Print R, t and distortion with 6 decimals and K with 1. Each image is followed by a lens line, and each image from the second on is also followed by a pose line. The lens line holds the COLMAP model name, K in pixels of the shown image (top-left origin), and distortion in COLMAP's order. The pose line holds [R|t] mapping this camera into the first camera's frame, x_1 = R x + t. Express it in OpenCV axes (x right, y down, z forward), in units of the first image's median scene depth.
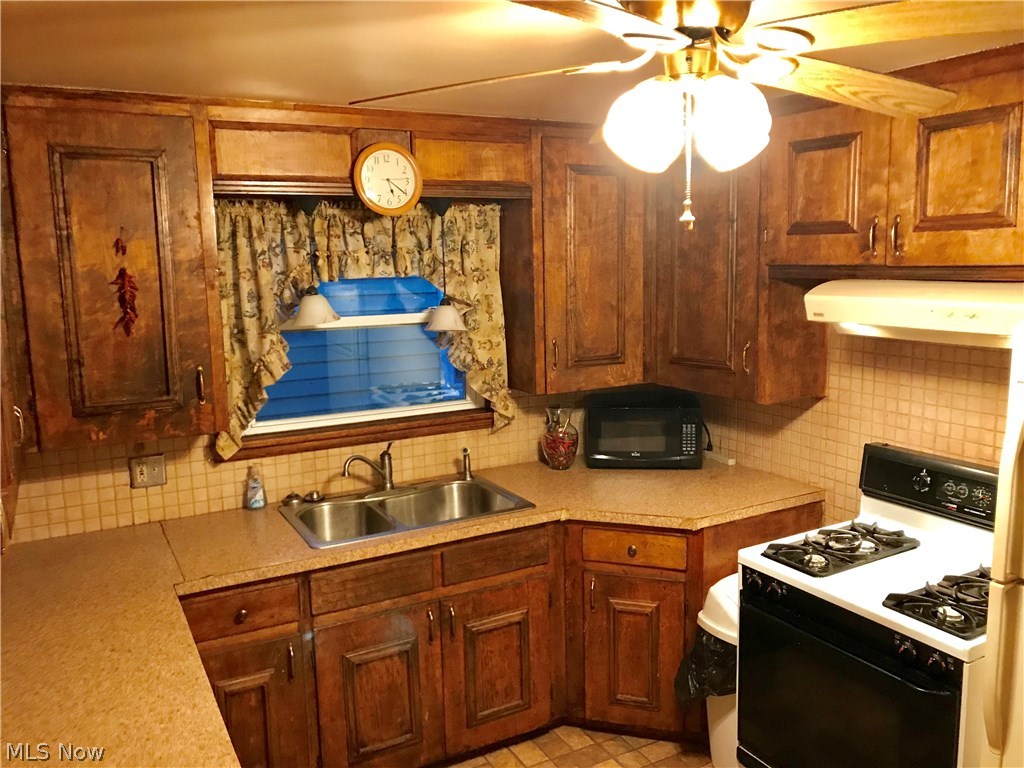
lens RADIAL K [[838.2, 0, 513.9], [0, 838.2, 376.8], [0, 0, 1]] dist [0.064327, -0.082468]
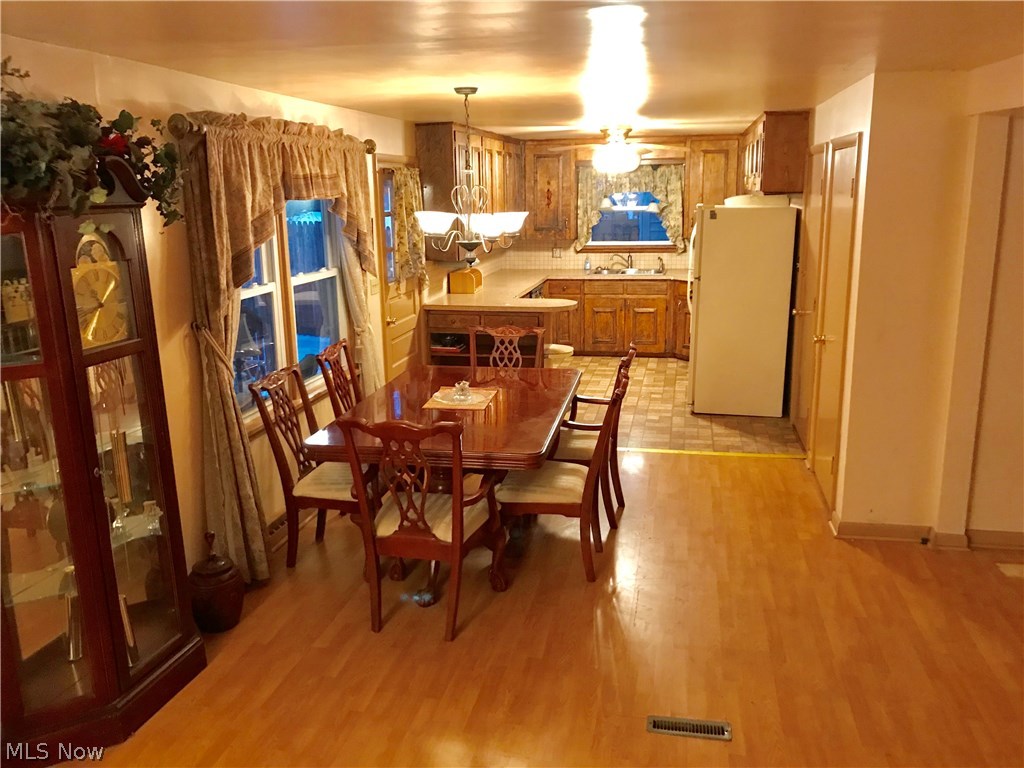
lens RADIAL K [[831.9, 0, 517.8], [0, 831.9, 380.4], [0, 0, 1]] dist [0.074570, -0.071961]
pose [[0.768370, 0.155173, -0.620910, 1.513979], [-0.095578, 0.987104, 0.128412, 0.199350], [0.632829, -0.039323, 0.773292, -1.592922]]
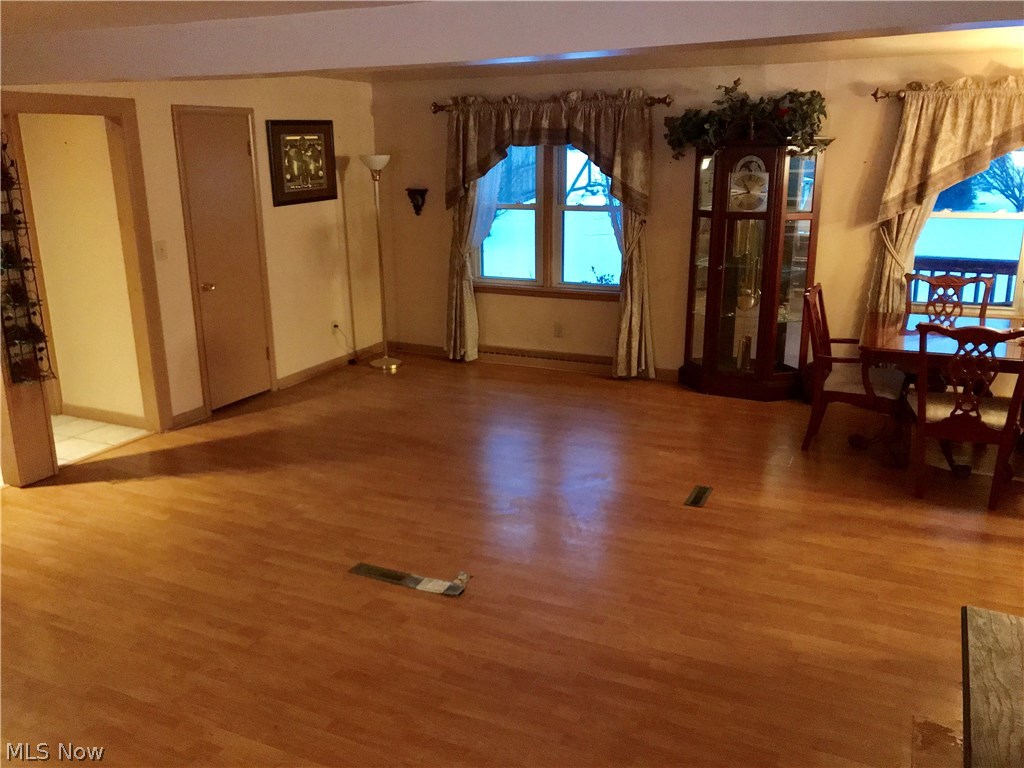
lens RADIAL K [[838.3, 0, 512.0], [0, 838.3, 384.0], [0, 0, 1]] dist [0.062230, -0.084428]
pose [[-0.806757, 0.182230, -0.562081, 2.193274], [-0.064006, 0.918707, 0.389718, -0.038783], [0.587406, 0.350384, -0.729510, 0.104858]]
